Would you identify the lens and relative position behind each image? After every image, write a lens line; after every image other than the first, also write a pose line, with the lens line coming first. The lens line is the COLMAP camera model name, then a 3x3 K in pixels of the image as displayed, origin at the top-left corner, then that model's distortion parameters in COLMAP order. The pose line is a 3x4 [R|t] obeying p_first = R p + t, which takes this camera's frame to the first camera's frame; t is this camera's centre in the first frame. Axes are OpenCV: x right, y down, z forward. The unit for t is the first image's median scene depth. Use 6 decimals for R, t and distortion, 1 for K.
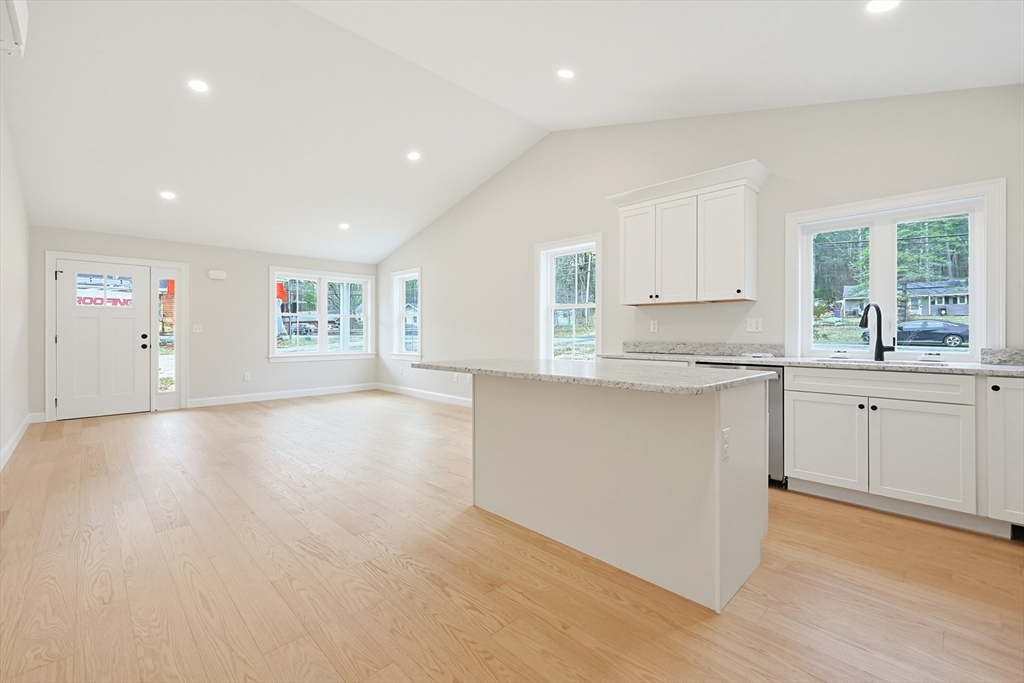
lens RADIAL K [[435.4, 0, 512.1], [0, 435.4, 333.2], [0, 0, 1]] dist [0.002144, 0.000104]
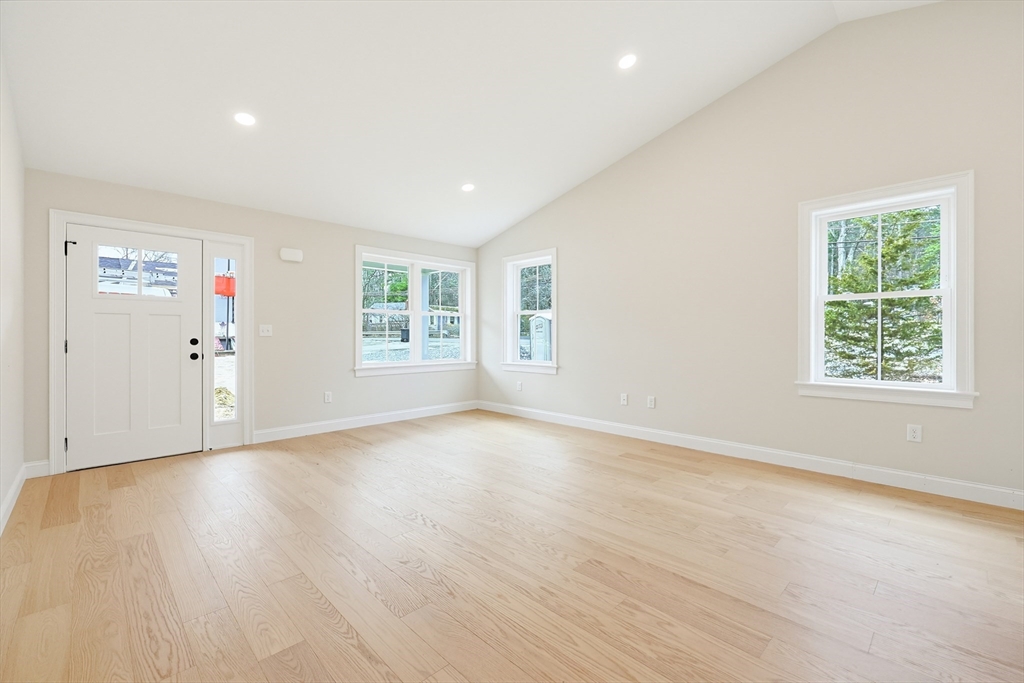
lens RADIAL K [[433.8, 0, 520.3], [0, 433.8, 336.6], [0, 0, 1]] dist [-0.001722, -0.000611]
pose [[0.999954, -0.000799, 0.009589, -0.466161], [0.000784, 0.999998, 0.001646, -0.001904], [-0.009591, -0.001638, 0.999953, 0.435538]]
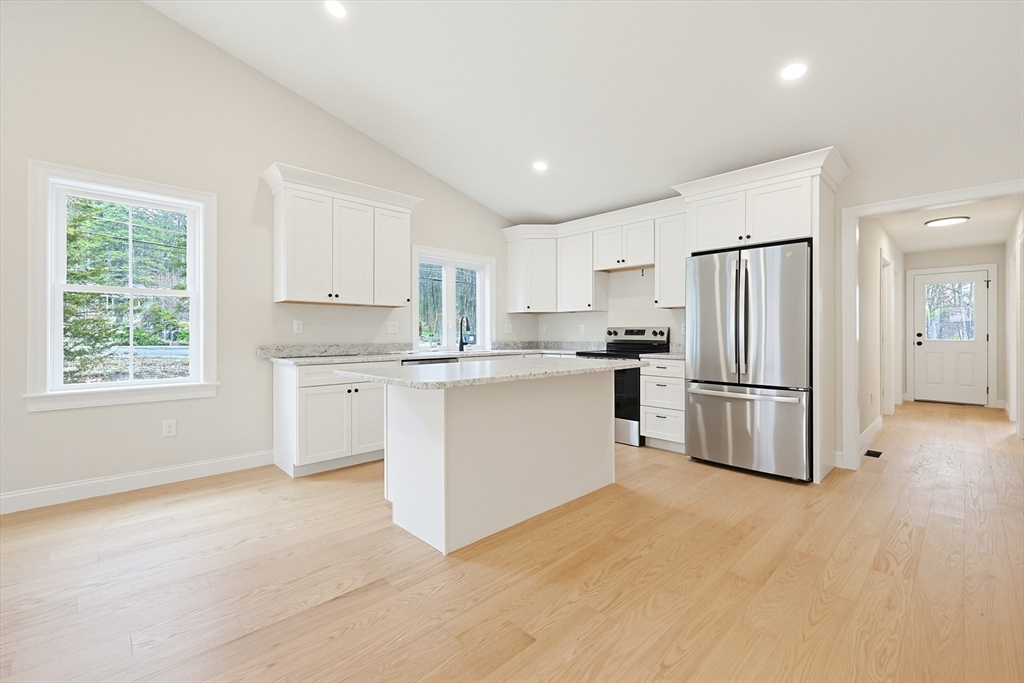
lens RADIAL K [[435.4, 0, 512.1], [0, 435.4, 333.2], [0, 0, 1]] dist [0.002144, 0.000104]
pose [[0.011341, -0.000206, 0.999936, -0.553022], [-0.000249, 1.000000, 0.000209, -0.003463], [-0.999936, -0.000251, 0.011341, 0.552153]]
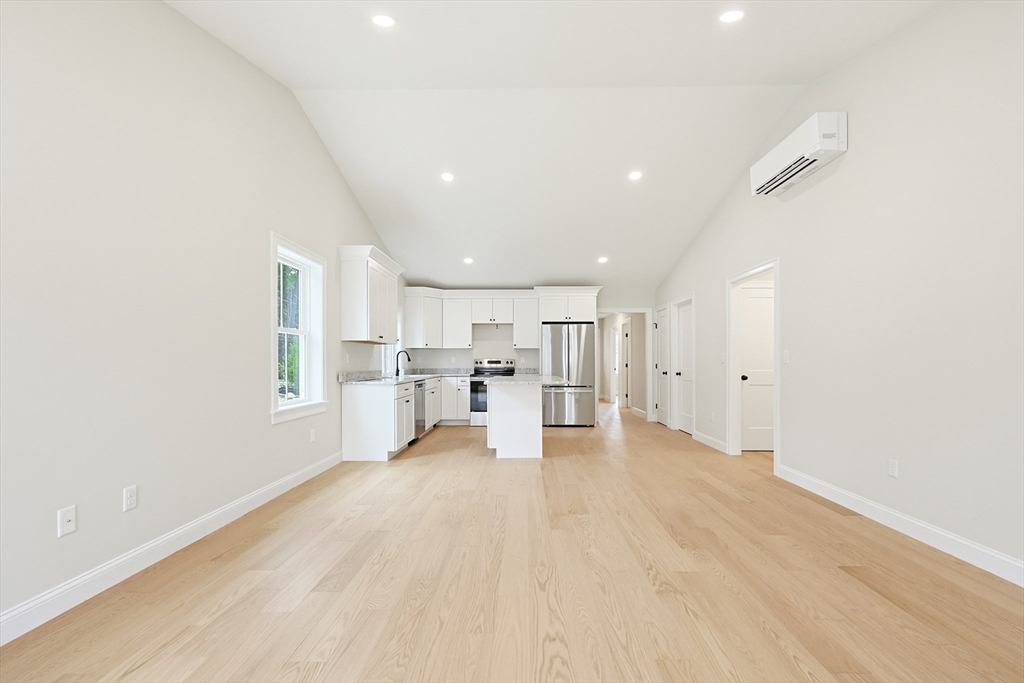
lens RADIAL K [[442.3, 0, 515.2], [0, 442.3, 361.1], [0, 0, 1]] dist [0.000204, 0.000004]
pose [[-0.699804, 0.002839, 0.714329, -0.850064], [0.002231, 0.999996, -0.001789, -0.006592], [-0.714331, 0.000342, -0.699807, 1.510615]]
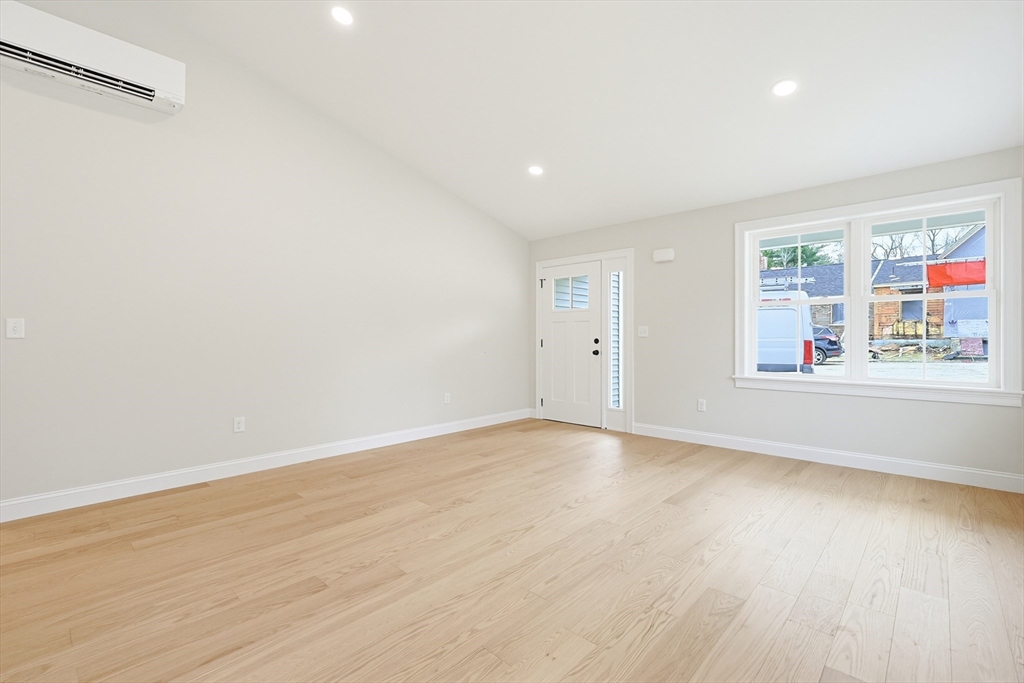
lens RADIAL K [[454.8, 0, 512.0], [0, 454.8, 341.5], [0, 0, 1]] dist [0.001178, 0.000114]
pose [[0.041057, 0.009970, -0.999107, 0.082130], [0.003085, 0.999944, 0.010105, -0.002488], [0.999152, -0.003497, 0.041024, 1.090285]]
